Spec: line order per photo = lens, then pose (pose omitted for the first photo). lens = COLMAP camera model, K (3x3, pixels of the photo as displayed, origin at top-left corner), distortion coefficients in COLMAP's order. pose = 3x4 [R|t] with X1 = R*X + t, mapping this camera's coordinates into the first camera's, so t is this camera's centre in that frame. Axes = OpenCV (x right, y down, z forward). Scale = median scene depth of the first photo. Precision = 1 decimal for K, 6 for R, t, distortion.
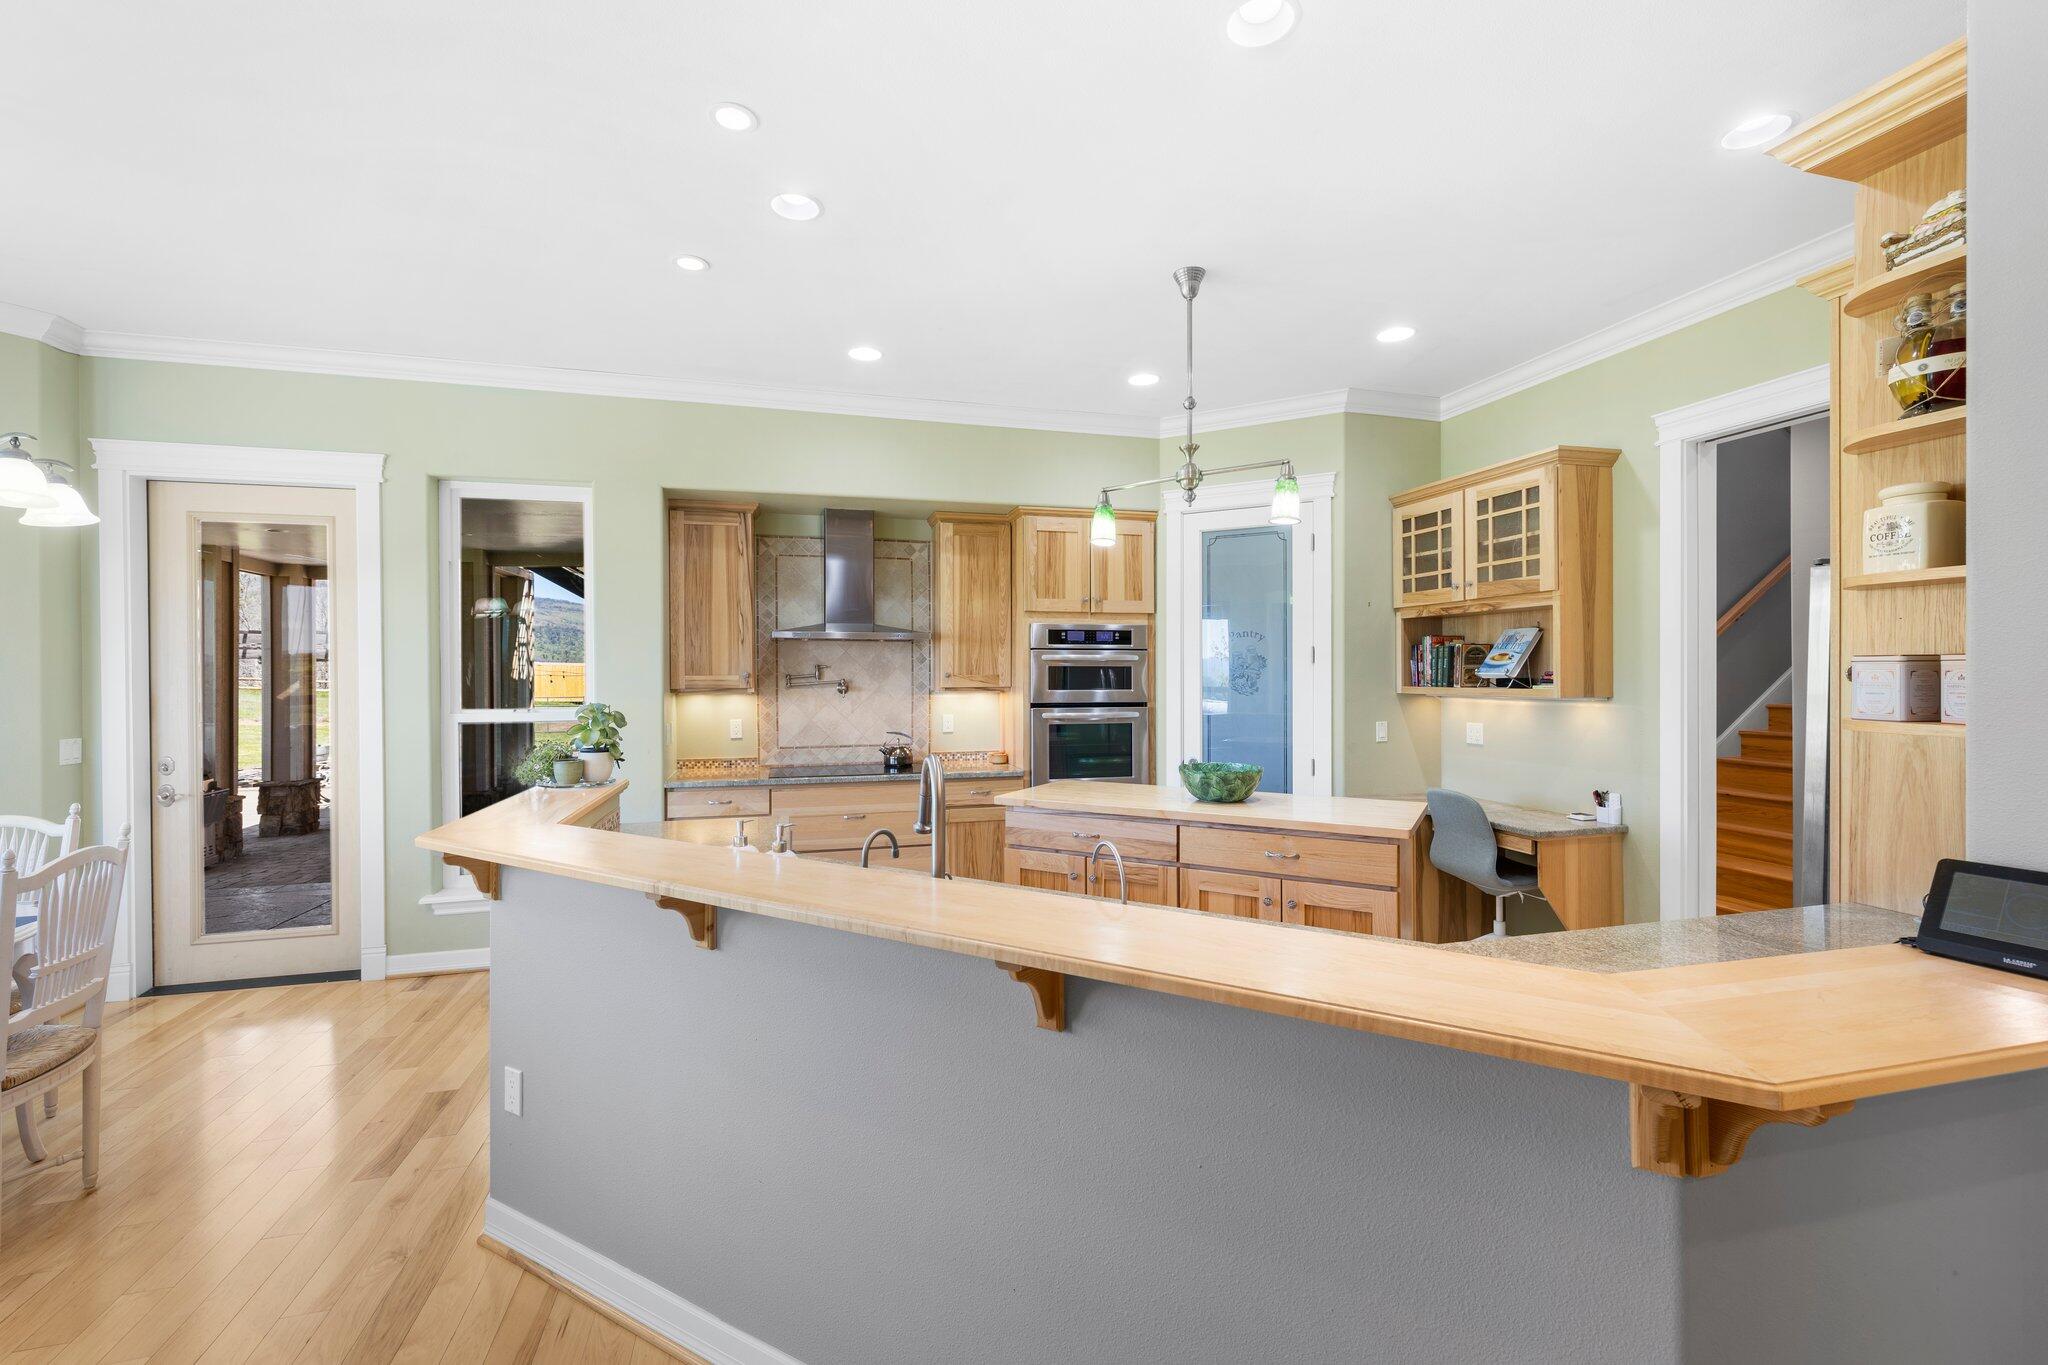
lens RADIAL K [[857.0, 0, 1017.0], [0, 857.0, 675.0], [0, 0, 1]] dist [0.002030, 0.001304]
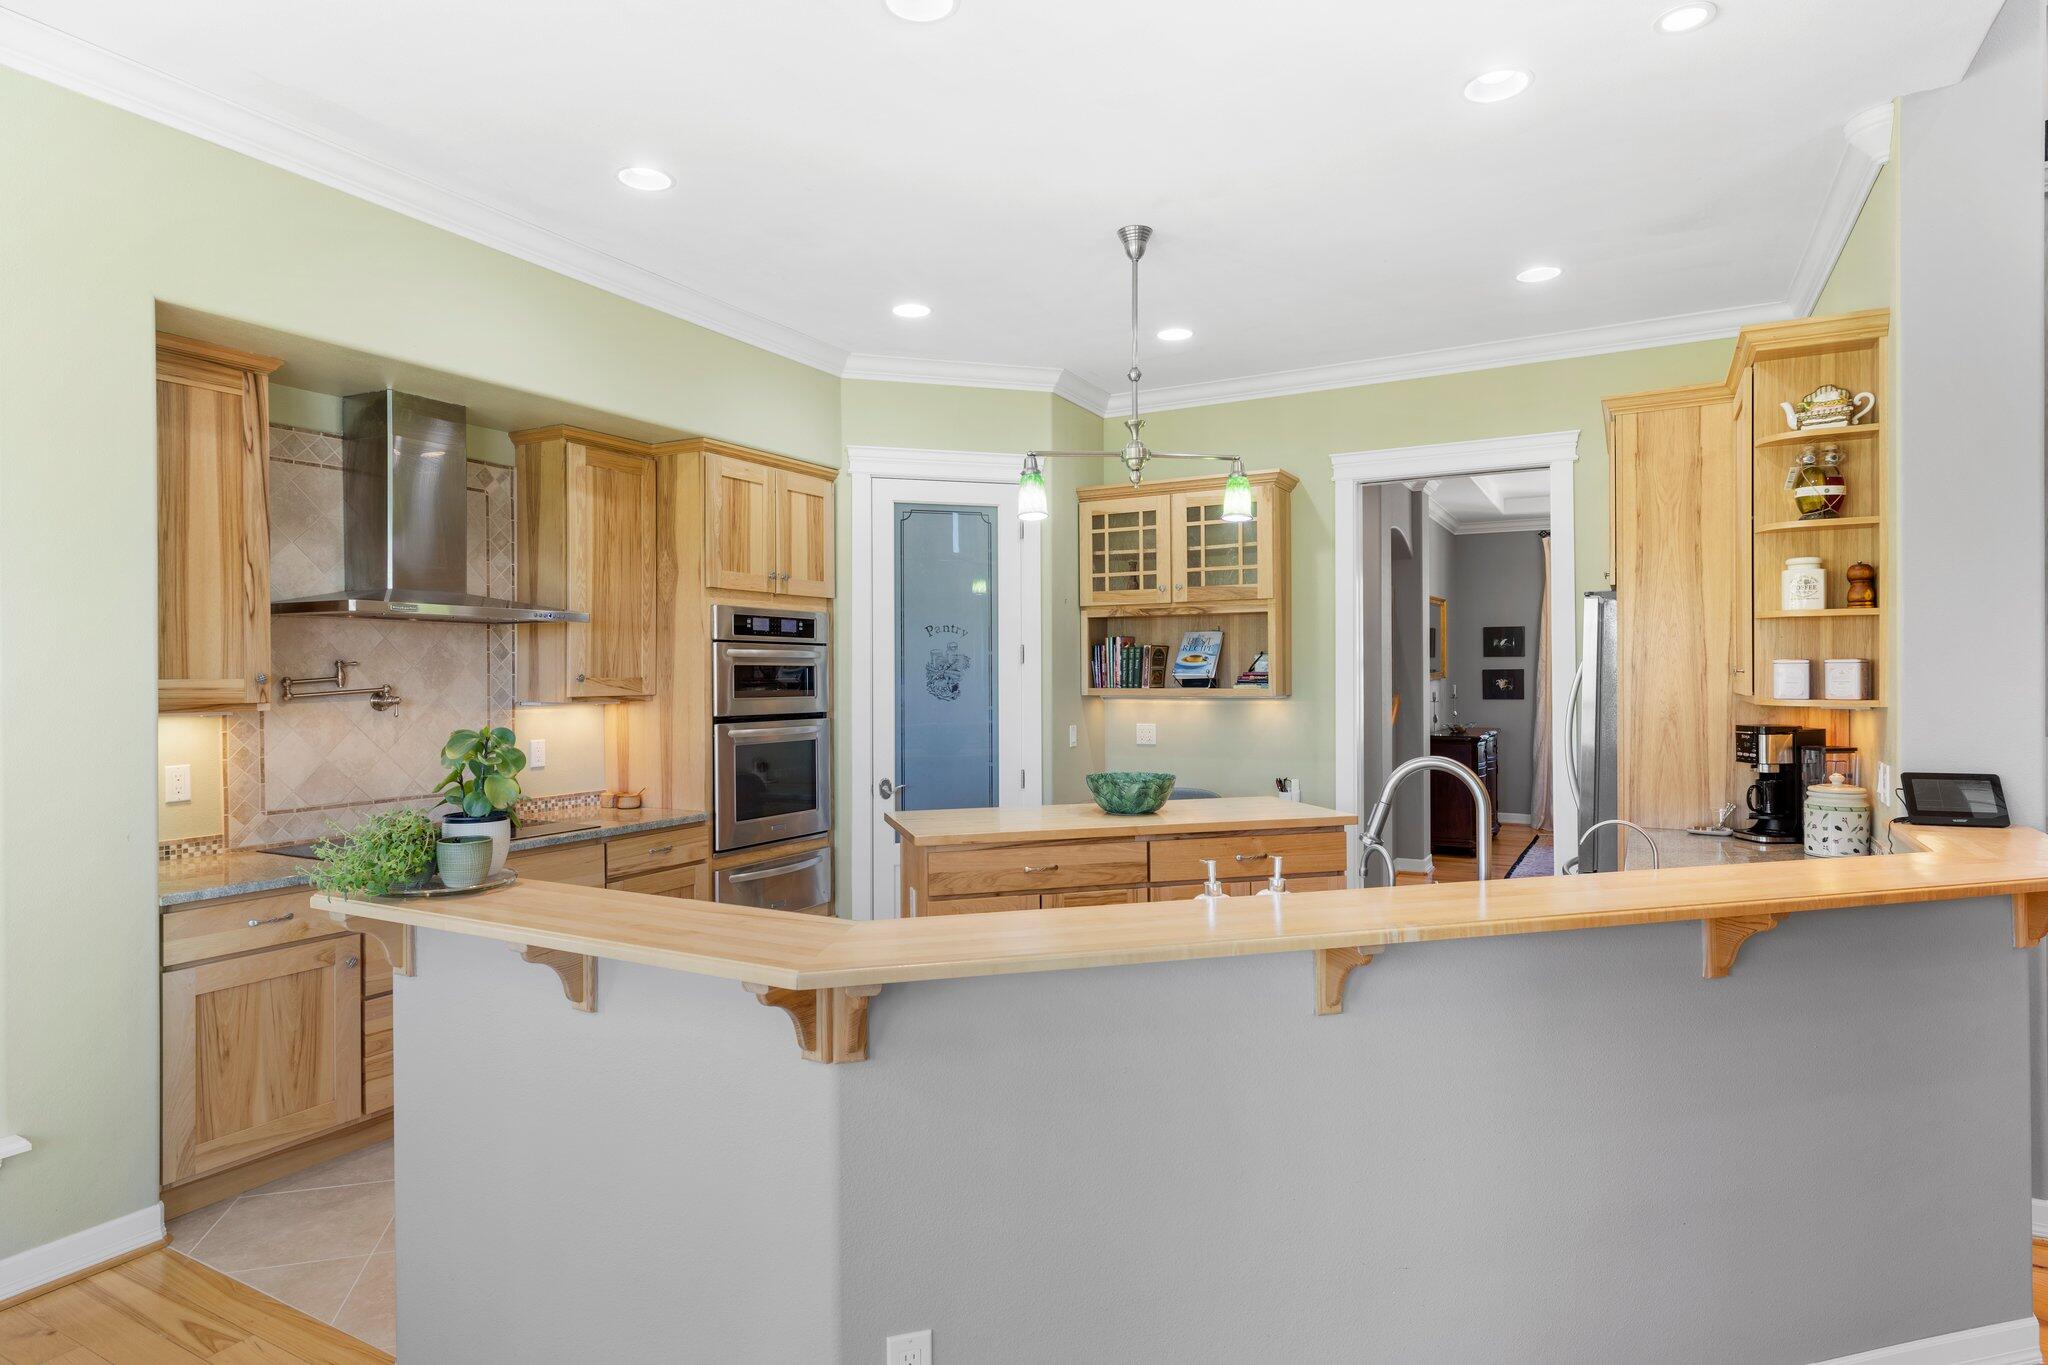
lens RADIAL K [[1119.5, 0, 1016.9], [0, 1119.5, 666.3], [0, 0, 1]] dist [0.004096, 0.001314]
pose [[0.696301, 0.005121, 0.717731, -0.486959], [0.004167, 0.999929, -0.011177, 0.002423], [-0.717737, 0.010774, 0.696231, 0.177467]]
